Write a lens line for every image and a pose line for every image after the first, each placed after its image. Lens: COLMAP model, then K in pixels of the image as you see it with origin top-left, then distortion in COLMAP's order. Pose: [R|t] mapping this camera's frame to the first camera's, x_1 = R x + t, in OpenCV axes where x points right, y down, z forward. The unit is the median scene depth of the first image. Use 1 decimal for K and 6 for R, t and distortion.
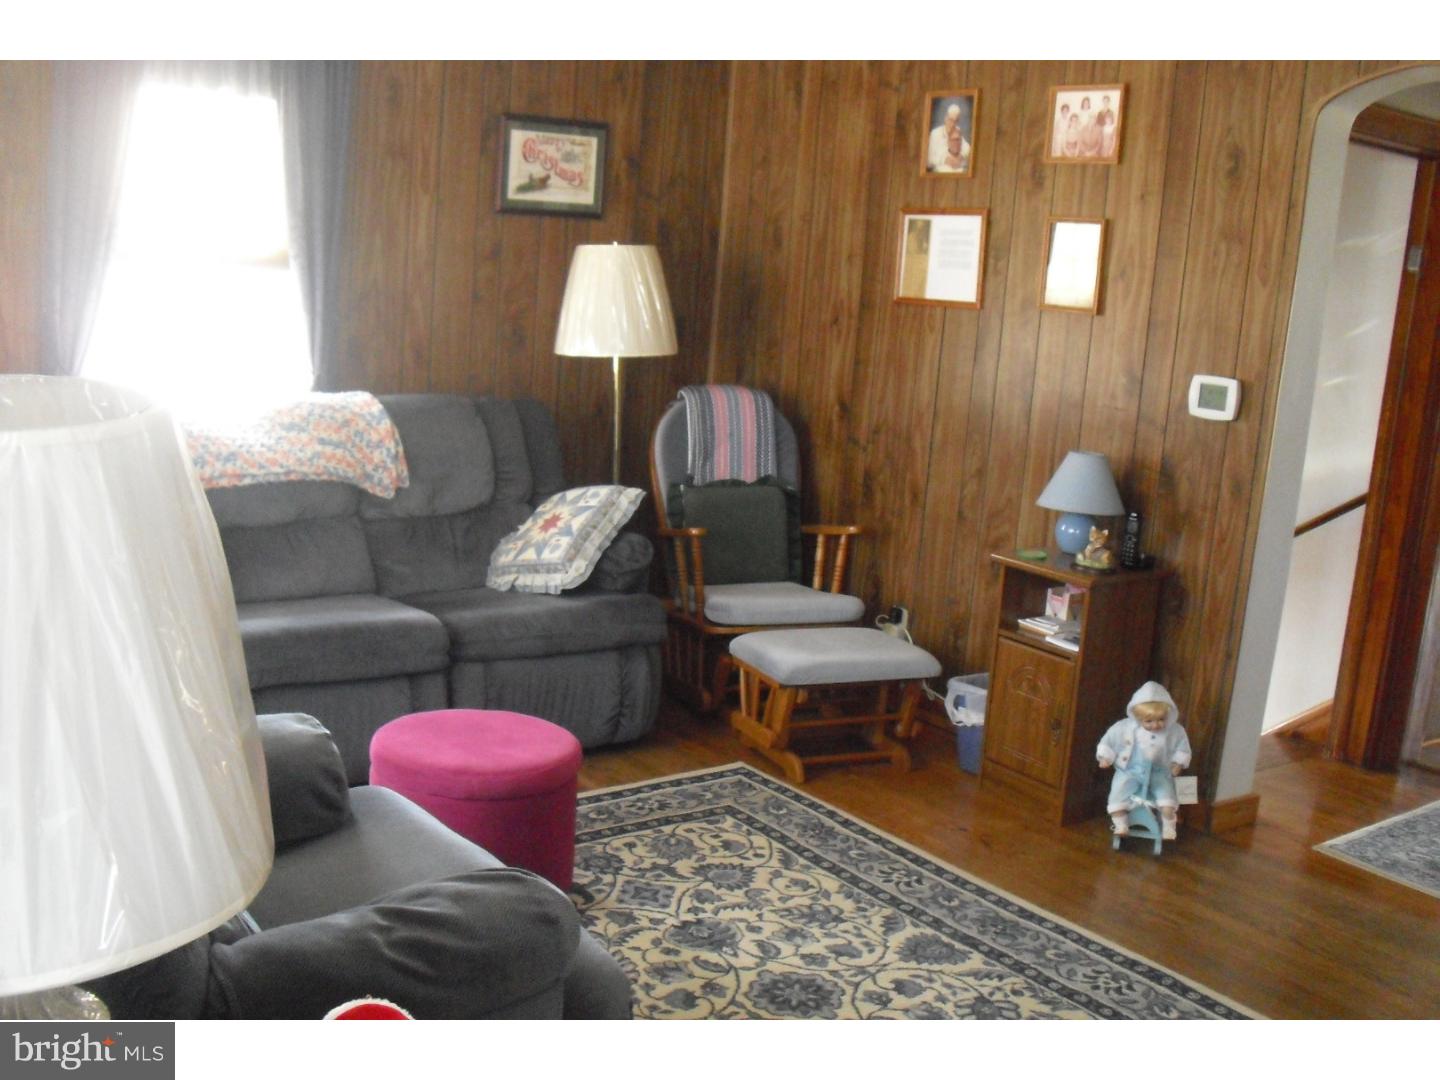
lens RADIAL K [[1482.7, 0, 718.3], [0, 1482.7, 542.7], [0, 0, 1]] dist [-0.149580, 0.000000]
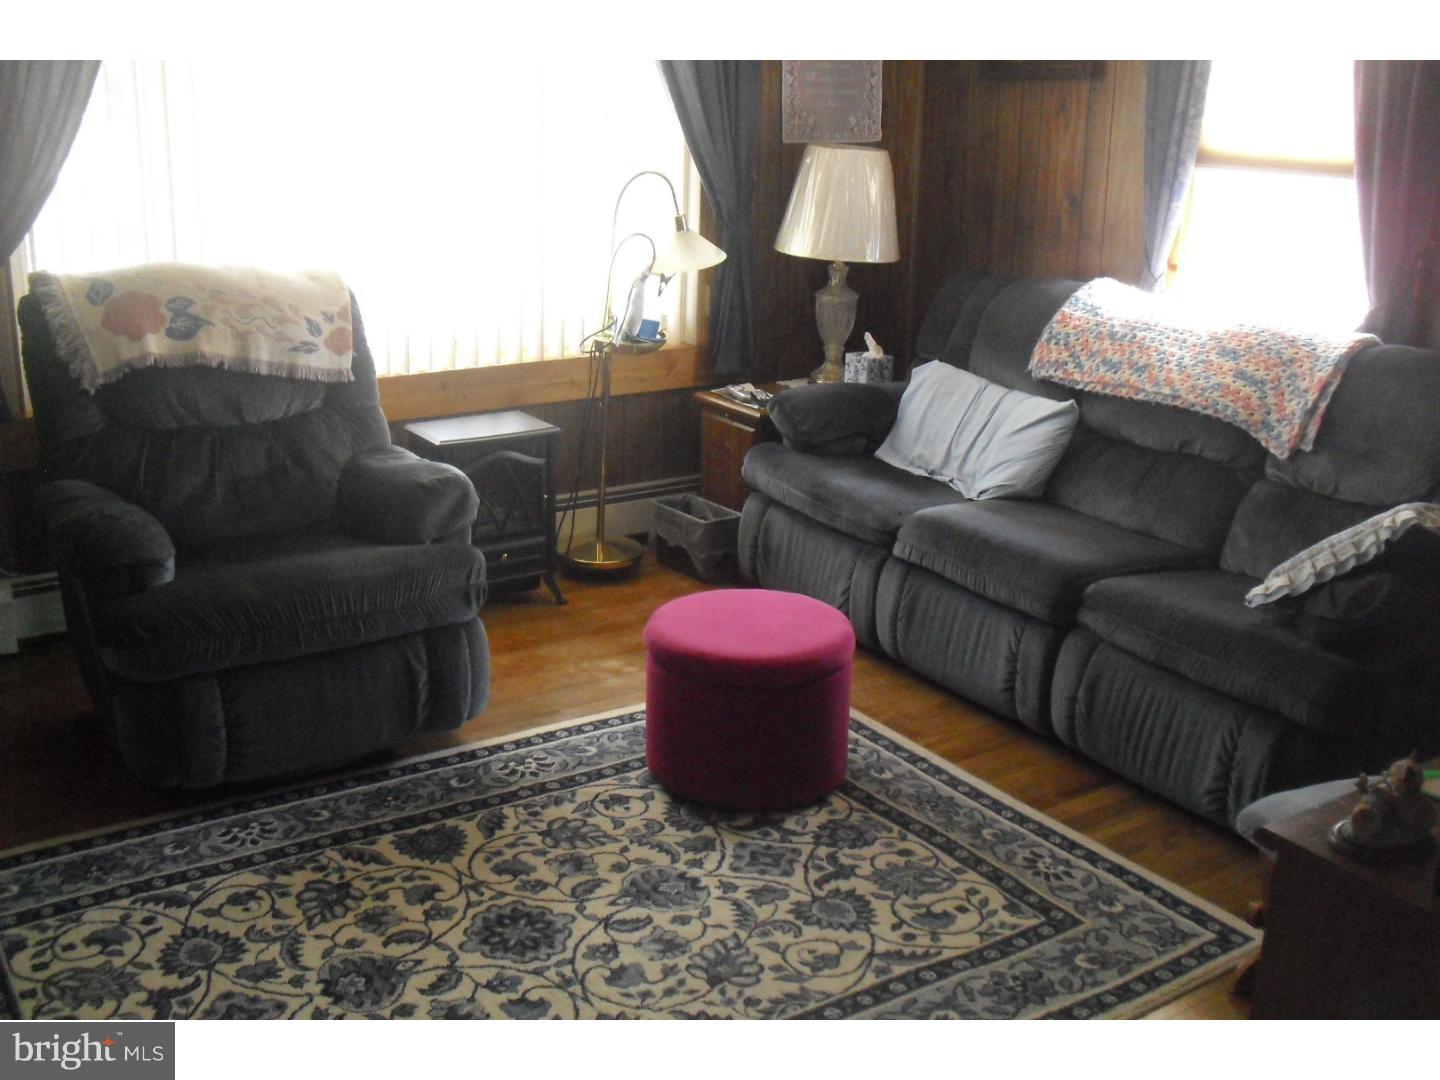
lens RADIAL K [[1482.7, 0, 722.4], [0, 1482.7, 539.7], [0, 0, 1]] dist [-0.149580, 0.000000]
pose [[-0.053955, 0.224251, -0.973037, 0.752483], [-0.211868, 0.949698, 0.230621, -0.137769], [0.975808, 0.218599, -0.003730, 0.919826]]
